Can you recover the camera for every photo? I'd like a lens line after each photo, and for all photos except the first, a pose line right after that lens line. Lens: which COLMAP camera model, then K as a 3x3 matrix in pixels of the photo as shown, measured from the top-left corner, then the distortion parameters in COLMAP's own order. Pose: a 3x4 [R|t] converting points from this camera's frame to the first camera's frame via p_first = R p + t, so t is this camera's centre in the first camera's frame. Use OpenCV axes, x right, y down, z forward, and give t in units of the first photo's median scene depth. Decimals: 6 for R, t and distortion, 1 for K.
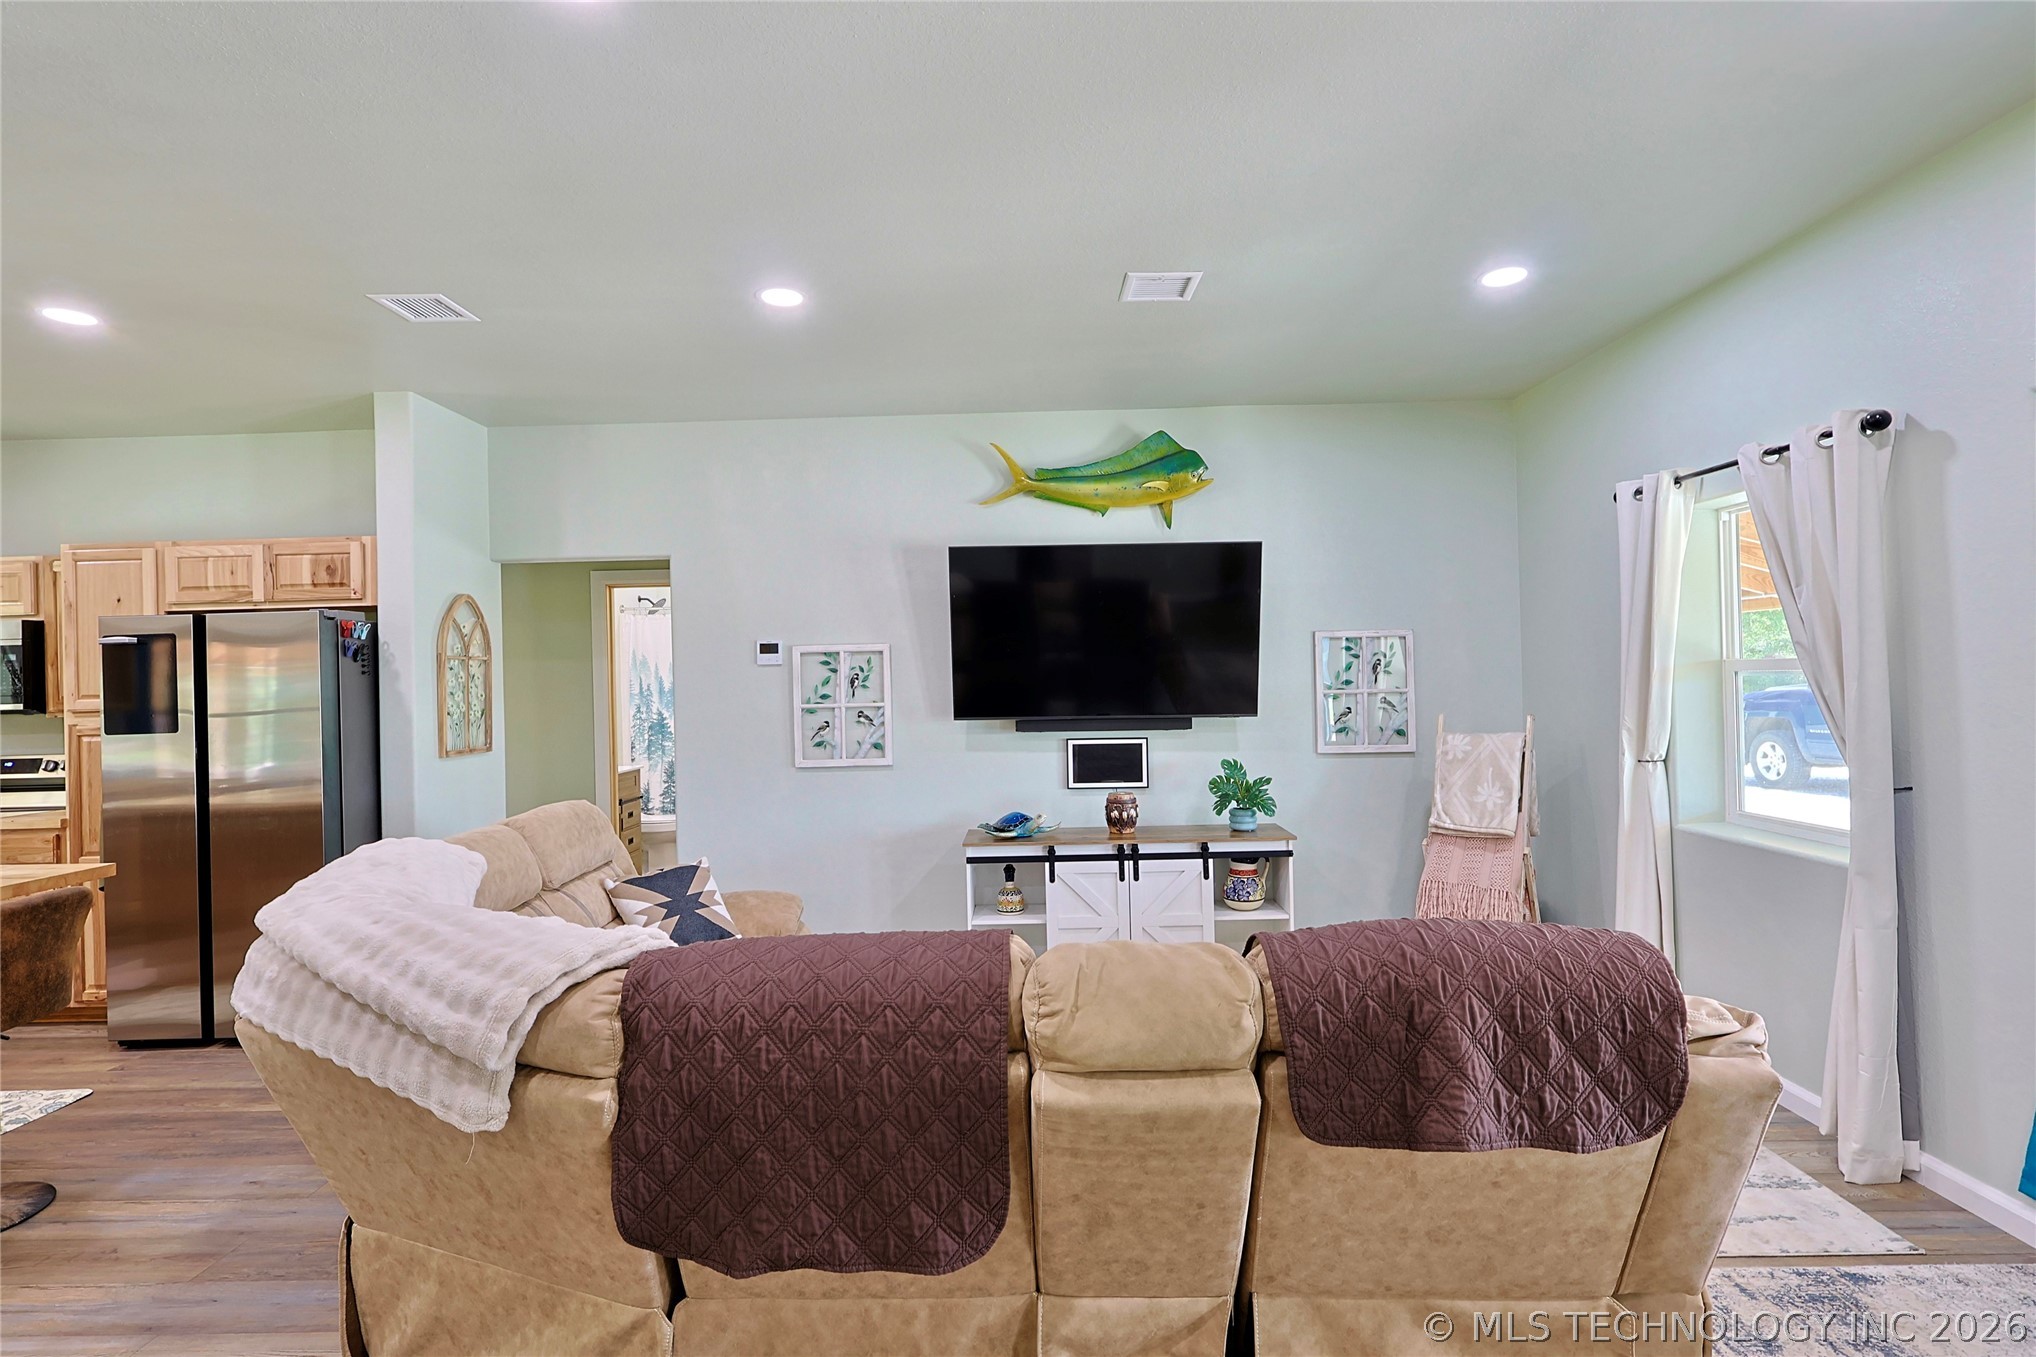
lens RADIAL K [[987.7, 0, 1015.6], [0, 987.7, 679.3], [0, 0, 1]] dist [-0.000415, -0.000192]
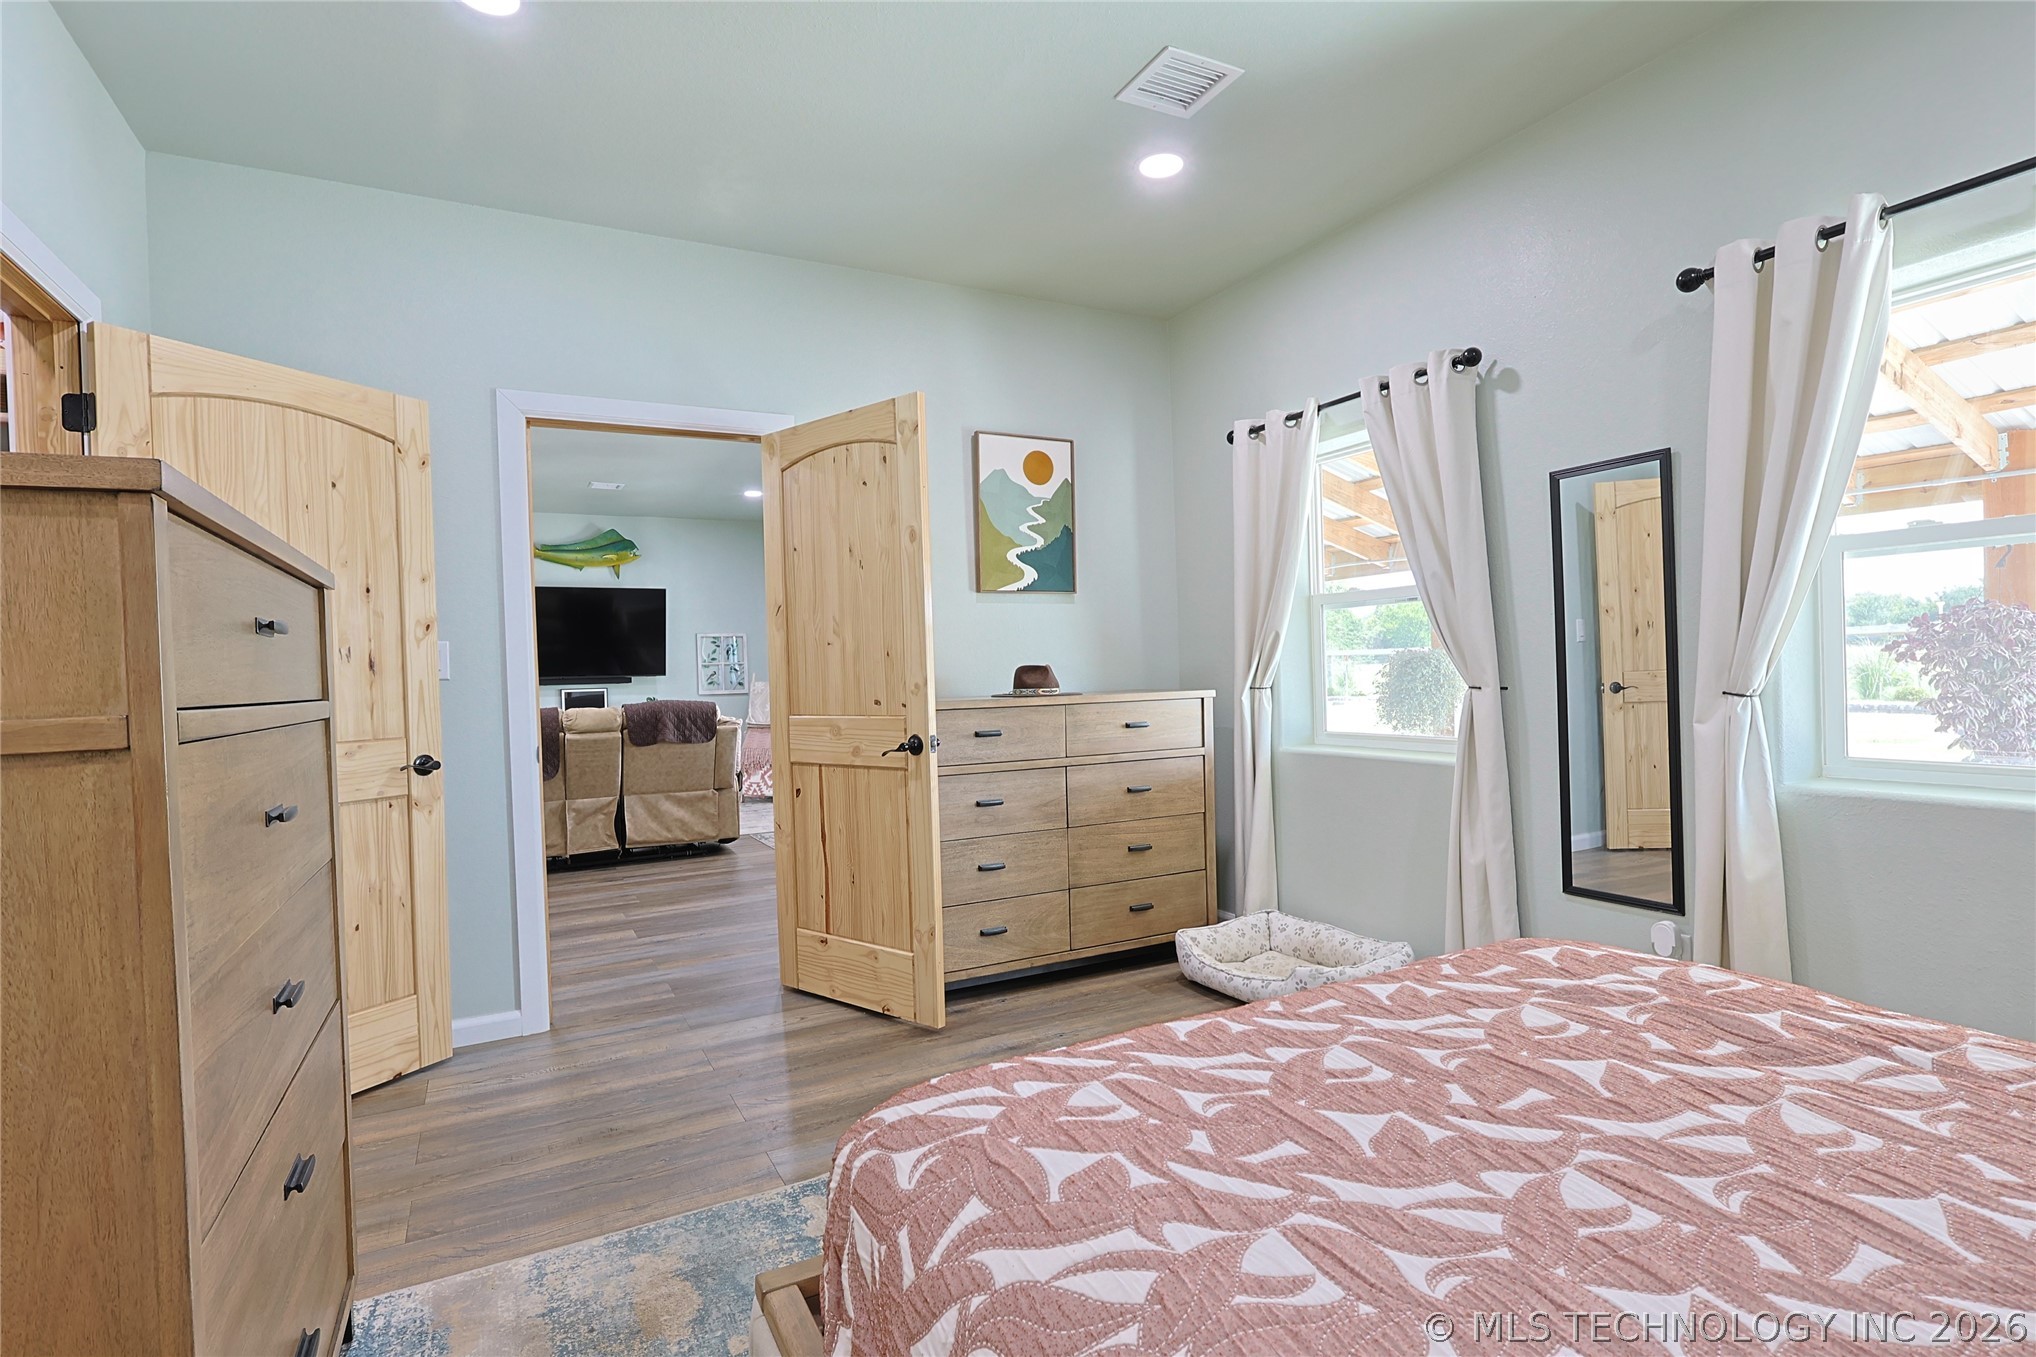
lens RADIAL K [[993.9, 0, 1019.7], [0, 993.9, 683.6], [0, 0, 1]] dist [-0.001317, 0.000864]
pose [[0.875161, -0.009999, 0.483728, -0.104061], [0.009643, 0.999948, 0.003225, 0.055402], [-0.483735, 0.001842, 0.875212, -1.135732]]
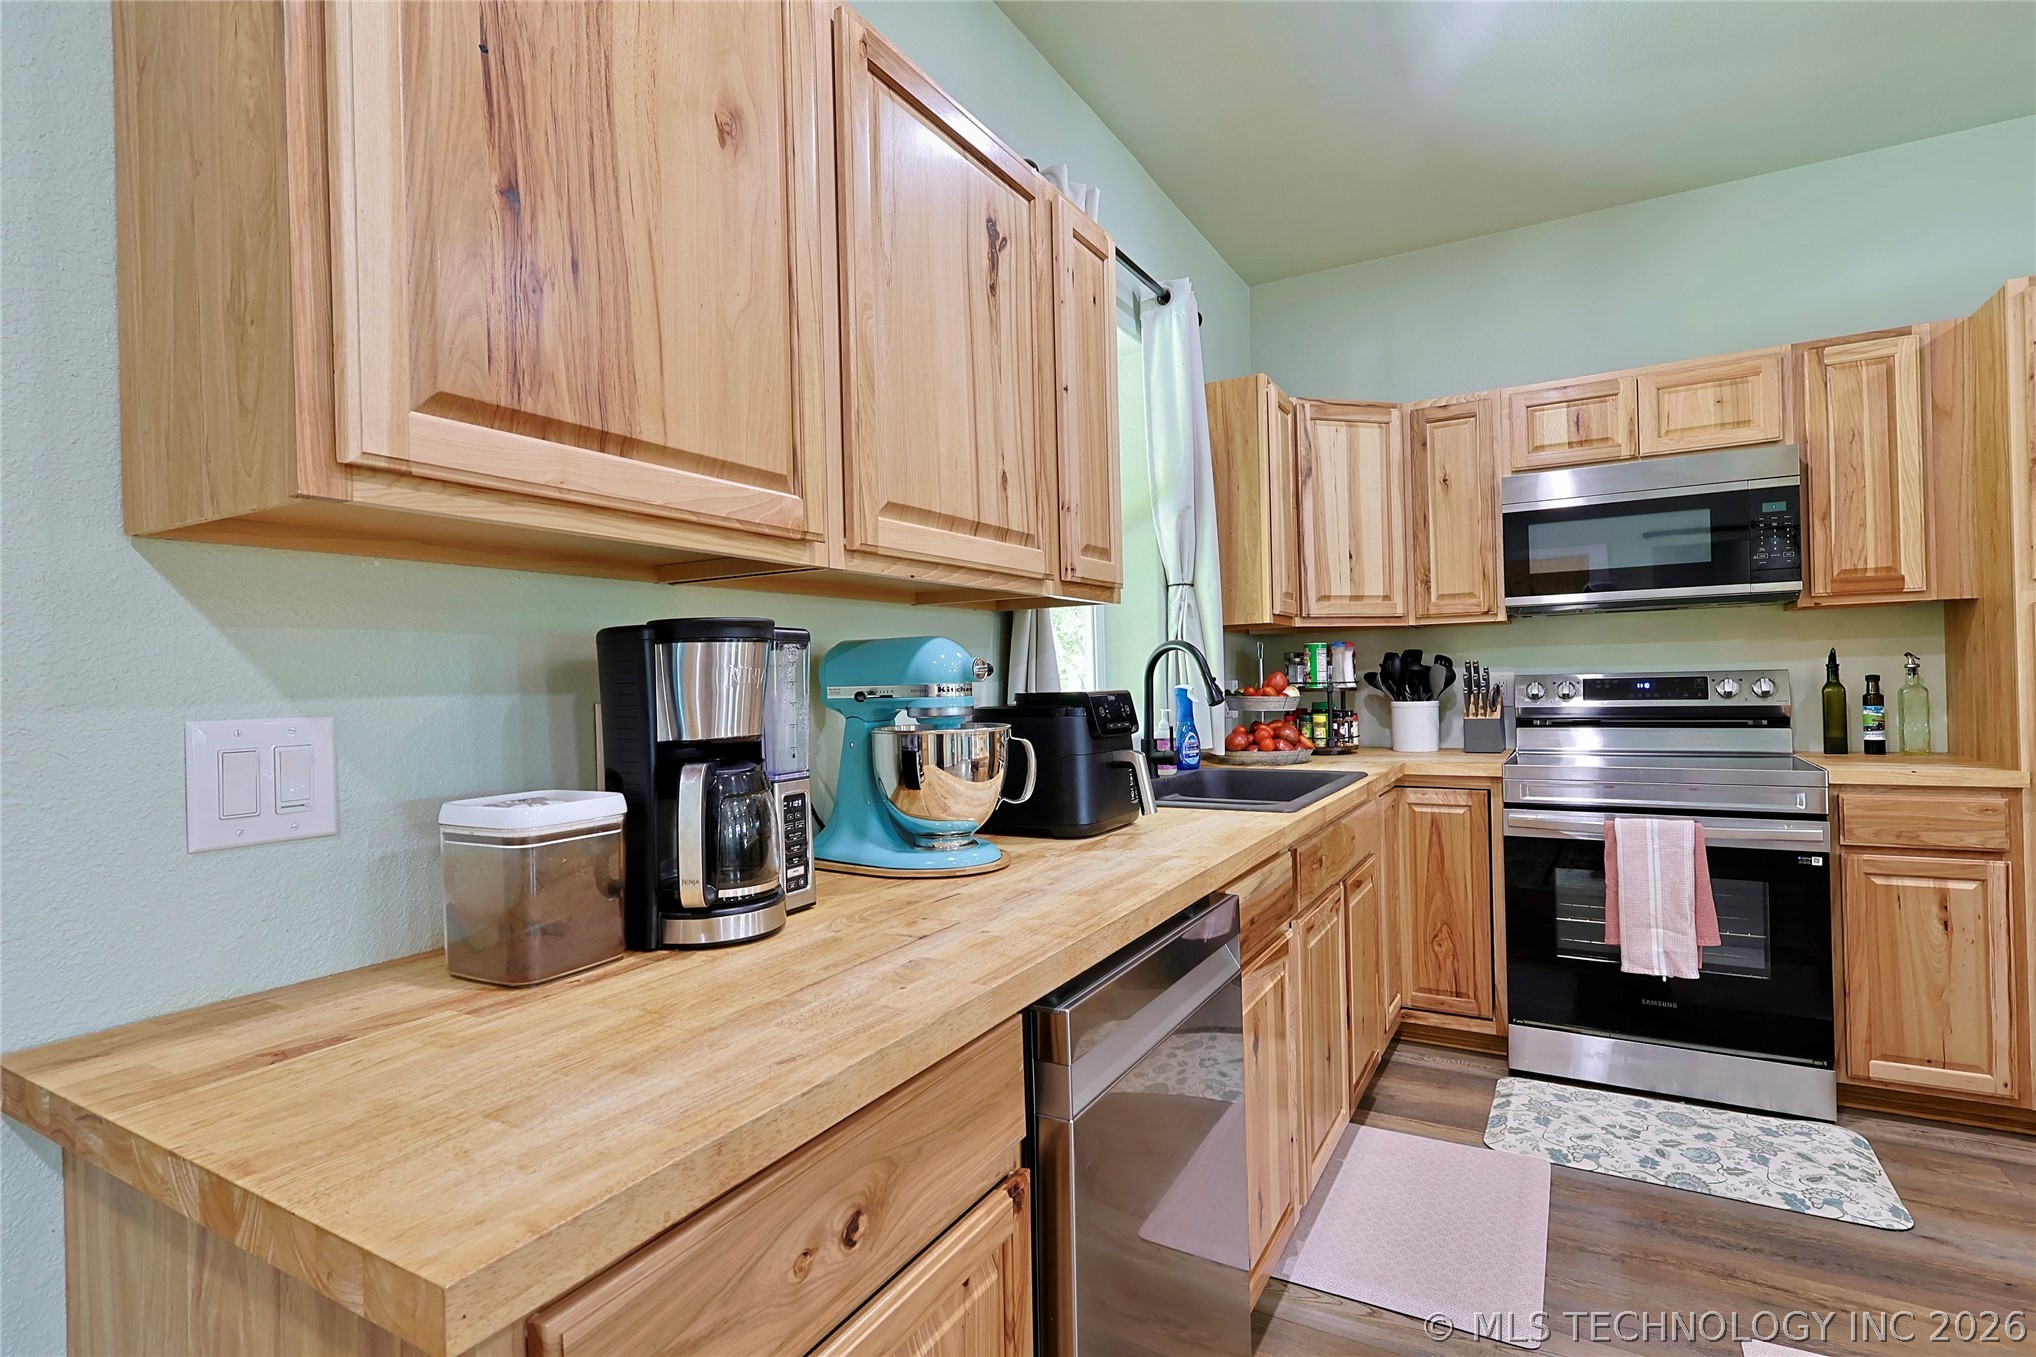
lens RADIAL K [[992.9, 0, 1017.6], [0, 992.9, 677.6], [0, 0, 1]] dist [-0.003036, 0.000755]
pose [[0.872716, 0.001406, -0.488226, -1.122759], [0.005927, 0.999892, 0.013475, 0.072968], [0.488192, -0.014653, 0.872613, 0.223977]]
